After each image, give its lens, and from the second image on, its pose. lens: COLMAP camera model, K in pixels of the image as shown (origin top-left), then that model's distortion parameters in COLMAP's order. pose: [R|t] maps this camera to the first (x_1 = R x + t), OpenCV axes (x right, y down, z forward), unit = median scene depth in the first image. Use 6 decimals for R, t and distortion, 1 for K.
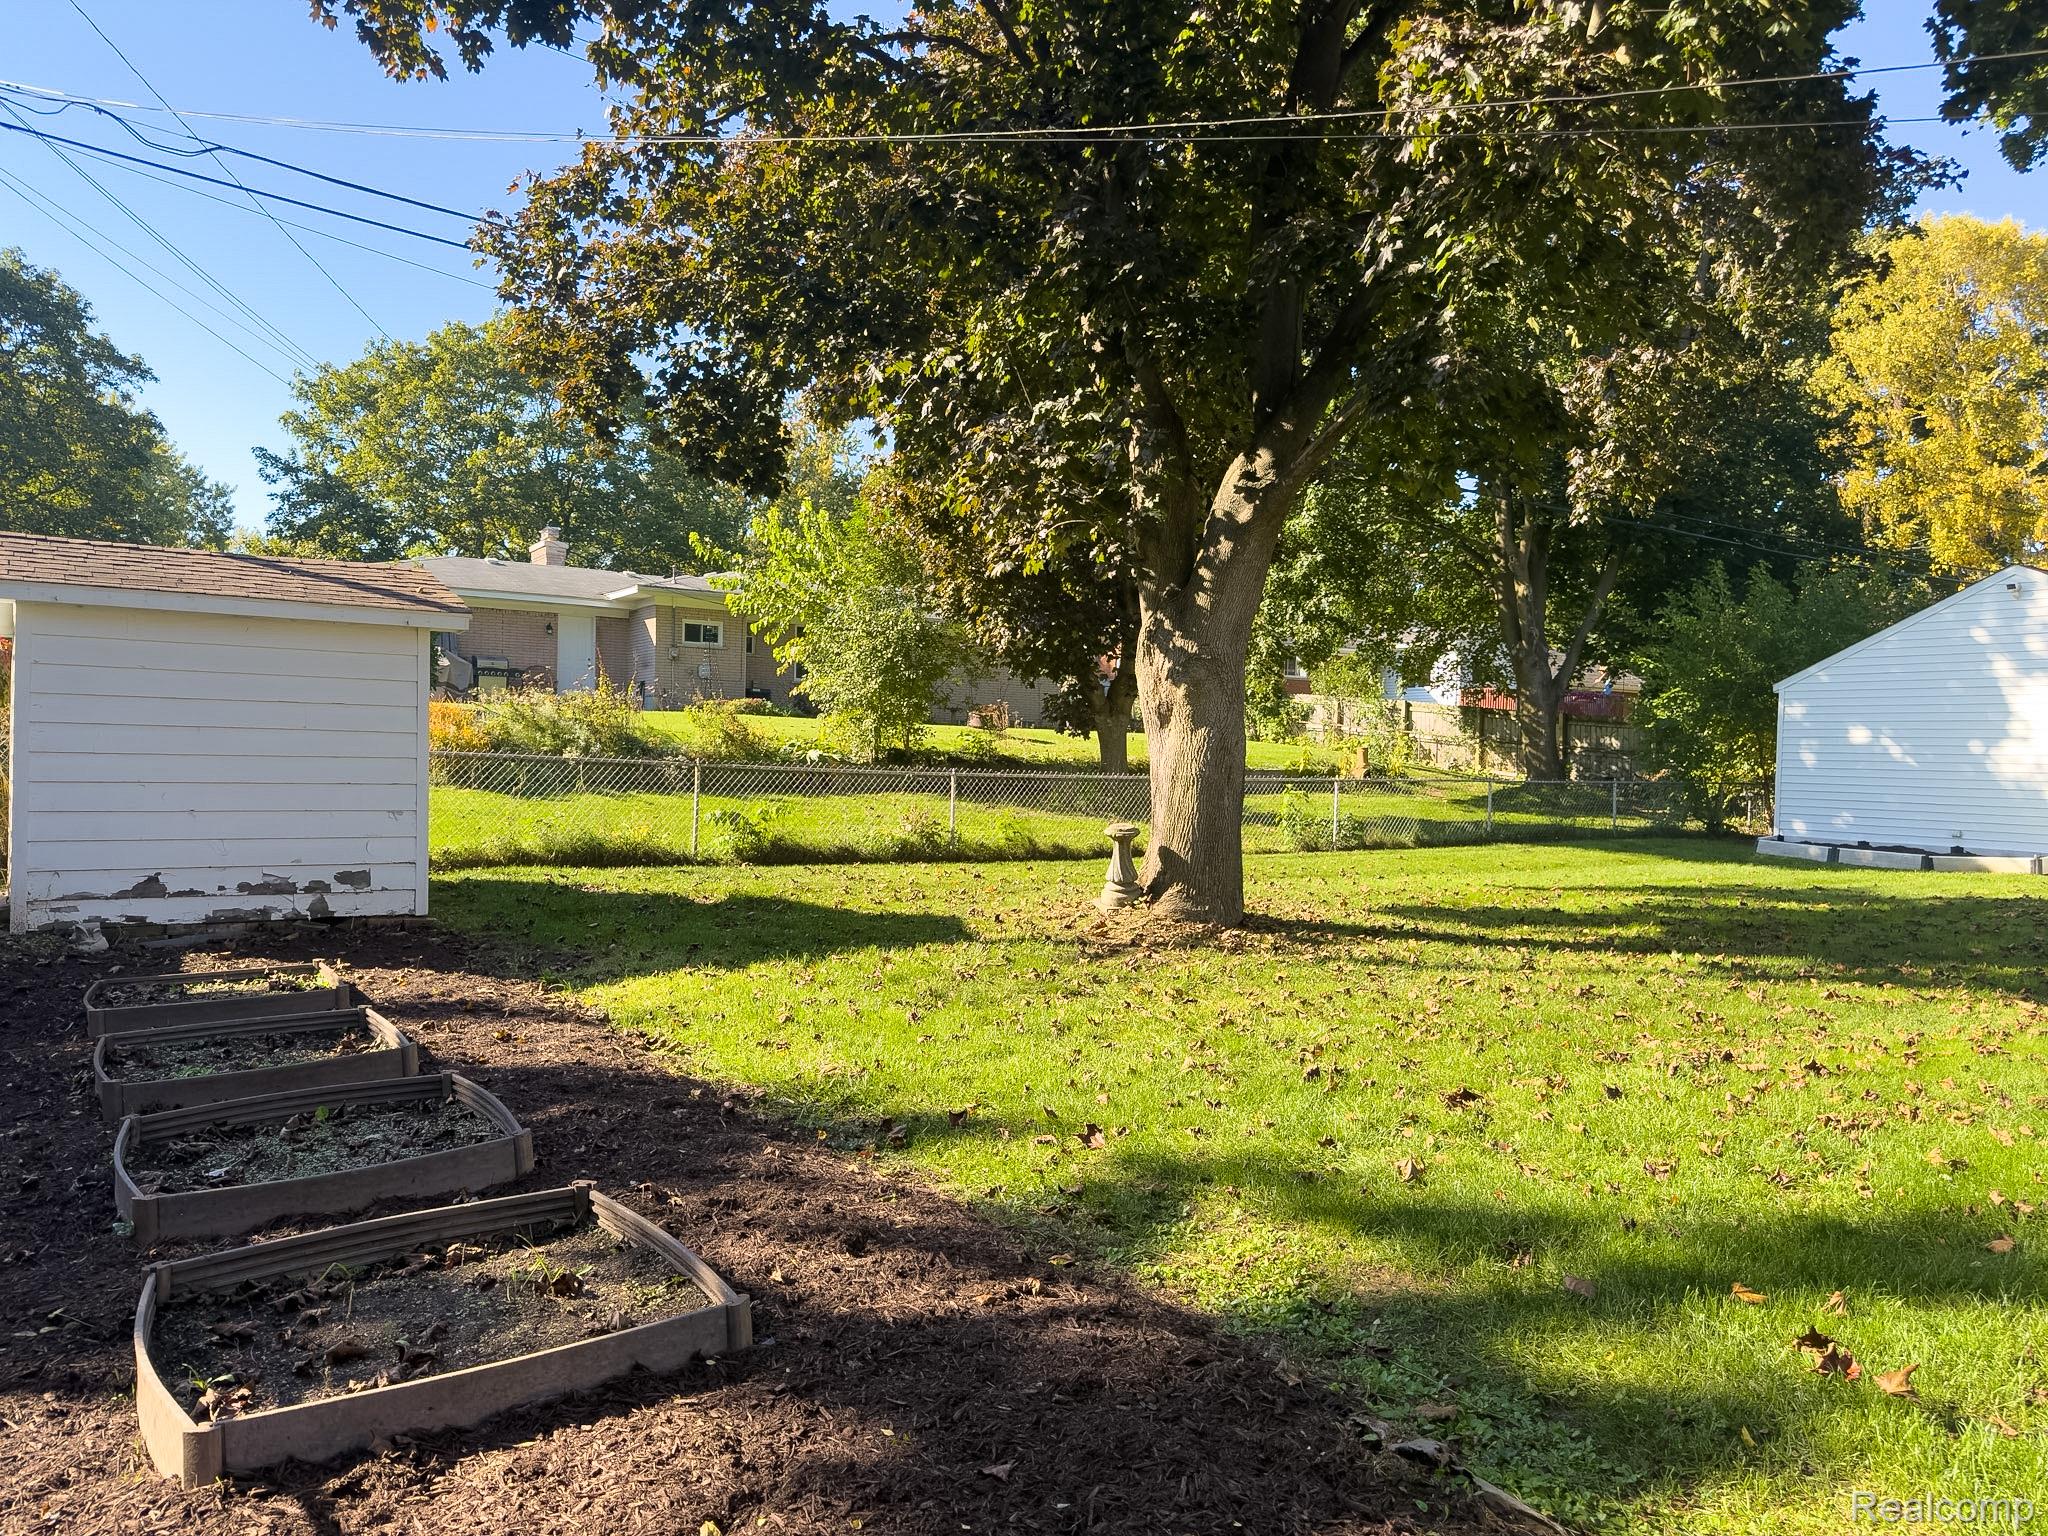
lens RADIAL K [[1562.9, 0, 1076.7], [0, 1562.9, 770.2], [0, 0, 1]] dist [-0.025015, 0.045899]
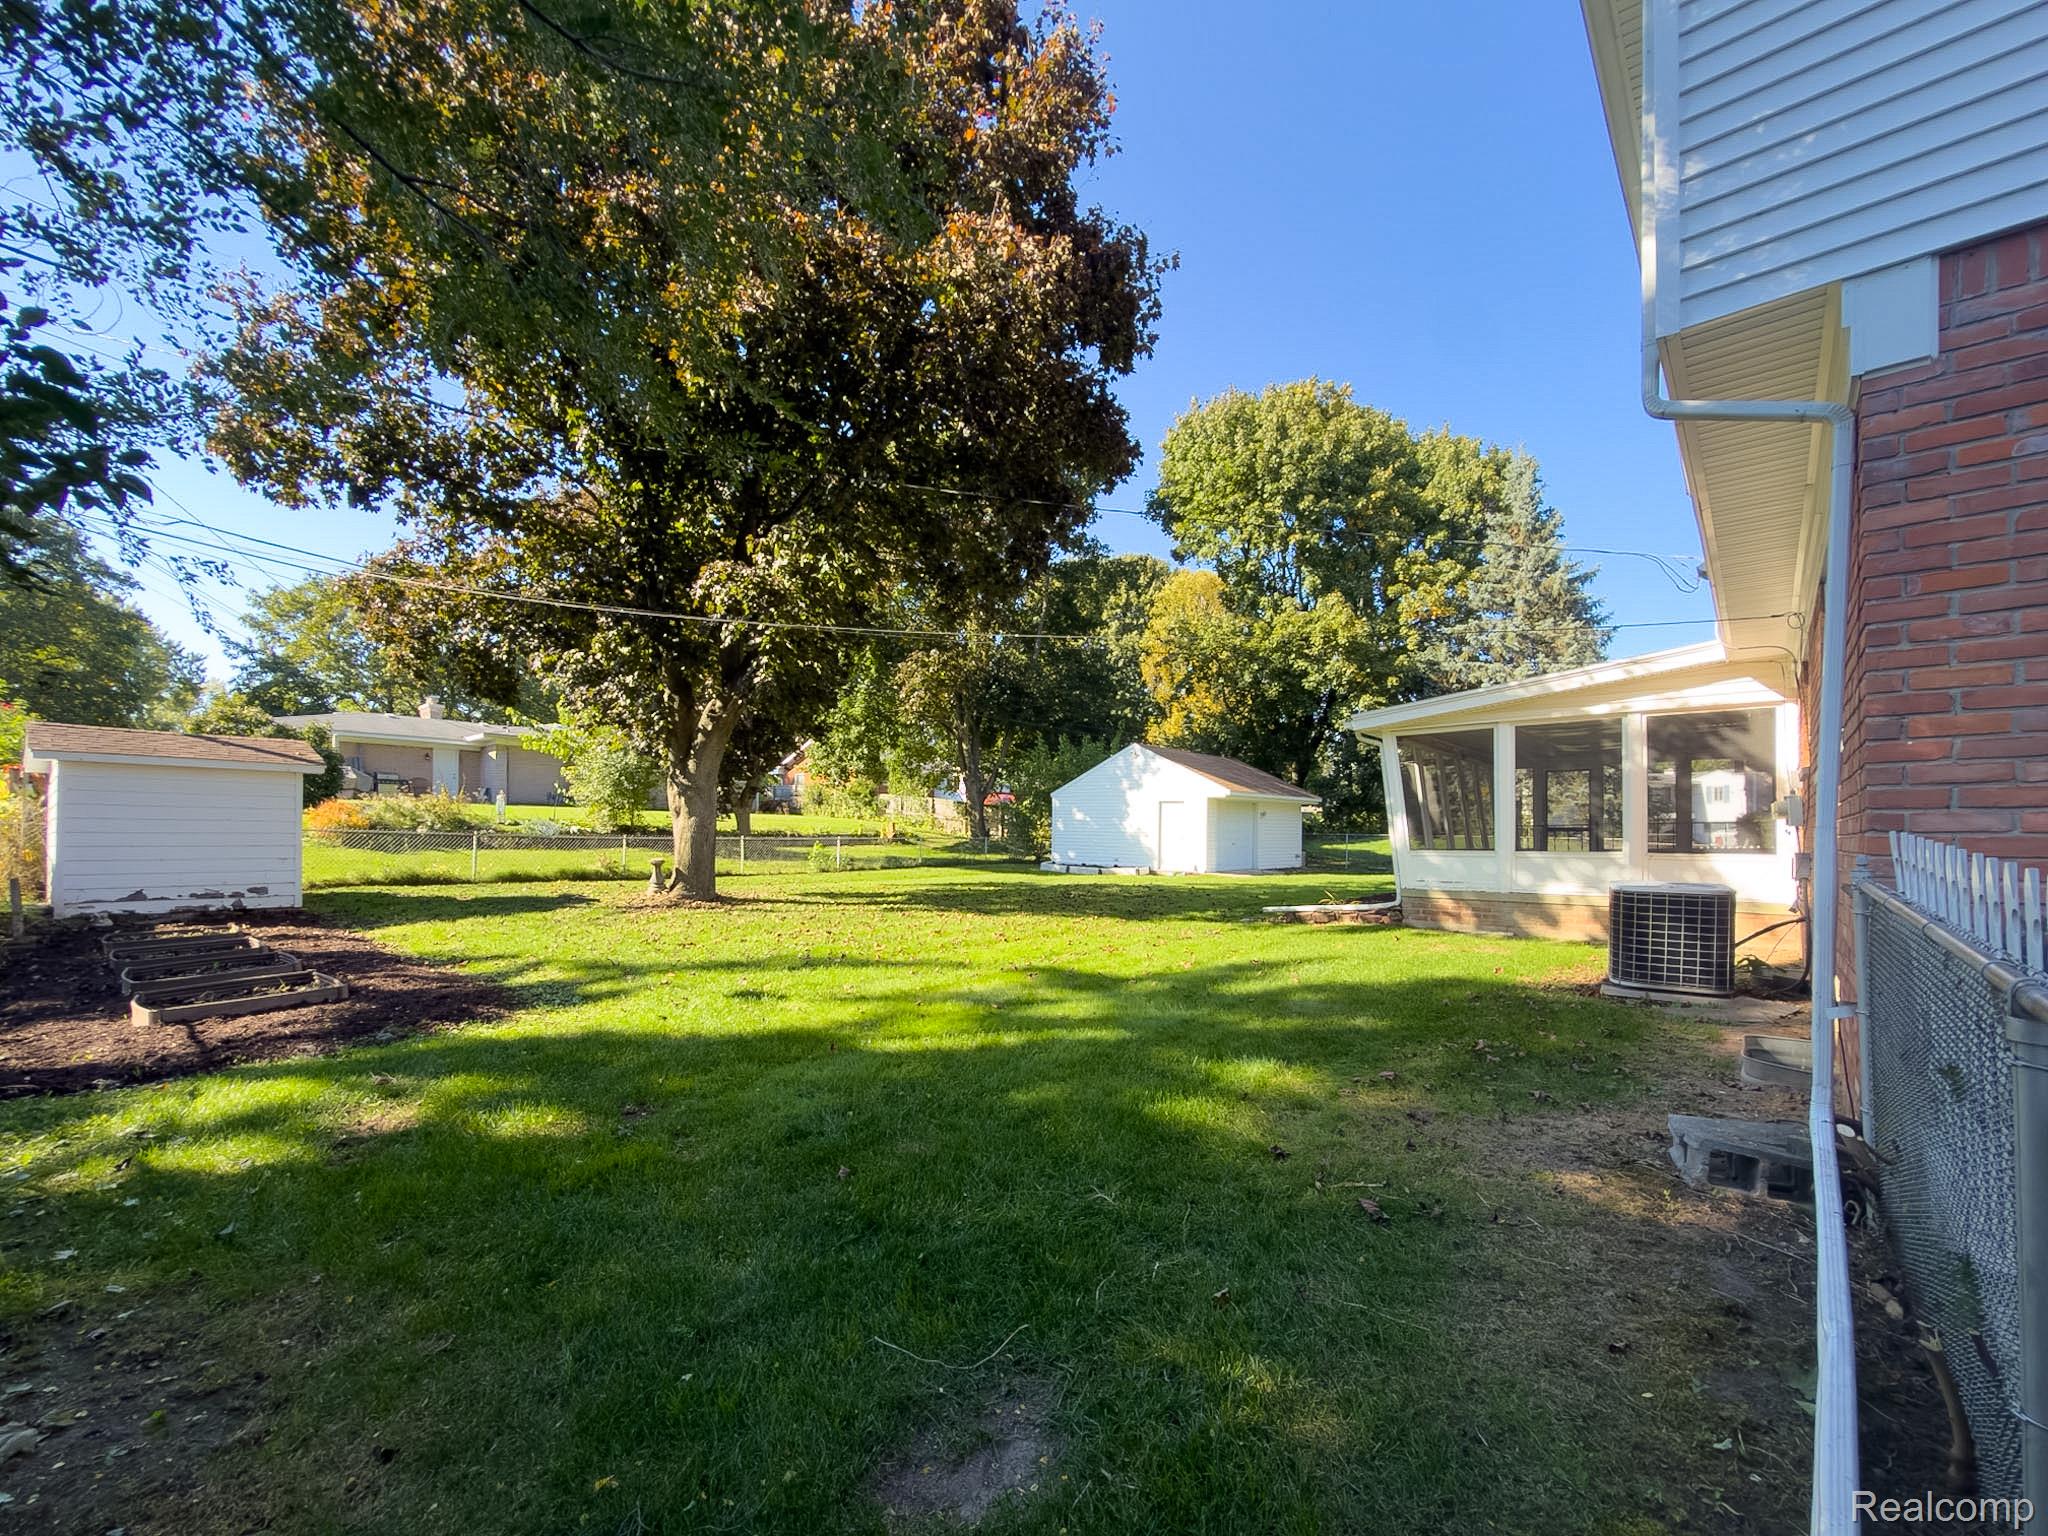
lens RADIAL K [[845.8, 0, 1022.3], [0, 845.8, 825.5], [0, 0, 1]] dist [0.001937, 0.000536]
pose [[0.963768, -0.008154, 0.266617, 0.085553], [0.010826, 0.999905, -0.008555, 0.000977], [-0.266522, 0.011132, 0.963764, -0.143480]]
